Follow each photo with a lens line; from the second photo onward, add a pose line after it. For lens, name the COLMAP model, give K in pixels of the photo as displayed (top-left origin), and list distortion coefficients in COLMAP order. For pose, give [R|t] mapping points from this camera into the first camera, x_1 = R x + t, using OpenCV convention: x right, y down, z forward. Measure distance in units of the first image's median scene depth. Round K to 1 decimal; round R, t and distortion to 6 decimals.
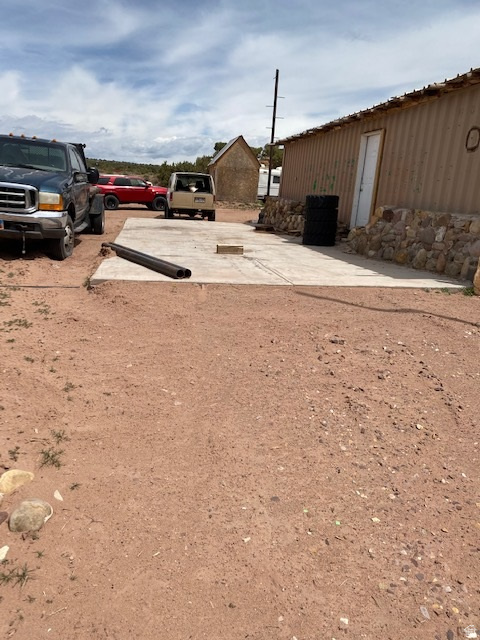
lens RADIAL K [[488.9, 0, 234.6], [0, 488.9, 318.1], [0, 0, 1]] dist [0.043444, -0.055012]
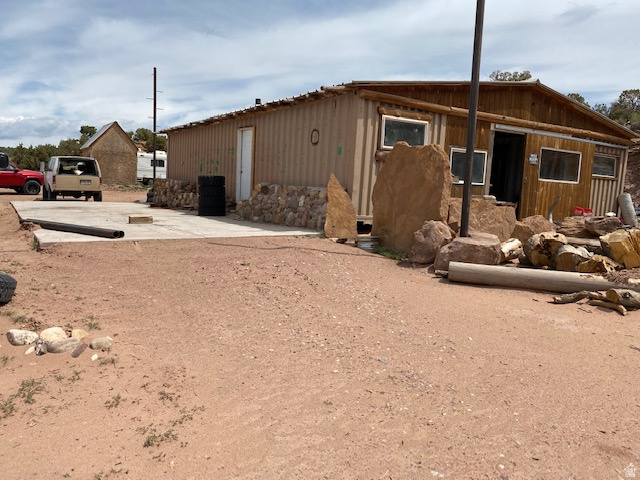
lens RADIAL K [[488.9, 0, 318.3], [0, 488.9, 242.8], [0, 0, 1]] dist [0.043444, -0.055012]
pose [[0.915477, -0.067573, 0.396655, -0.109267], [0.112089, 0.989604, -0.090115, 0.083468], [-0.386442, 0.126959, 0.913534, -0.300504]]
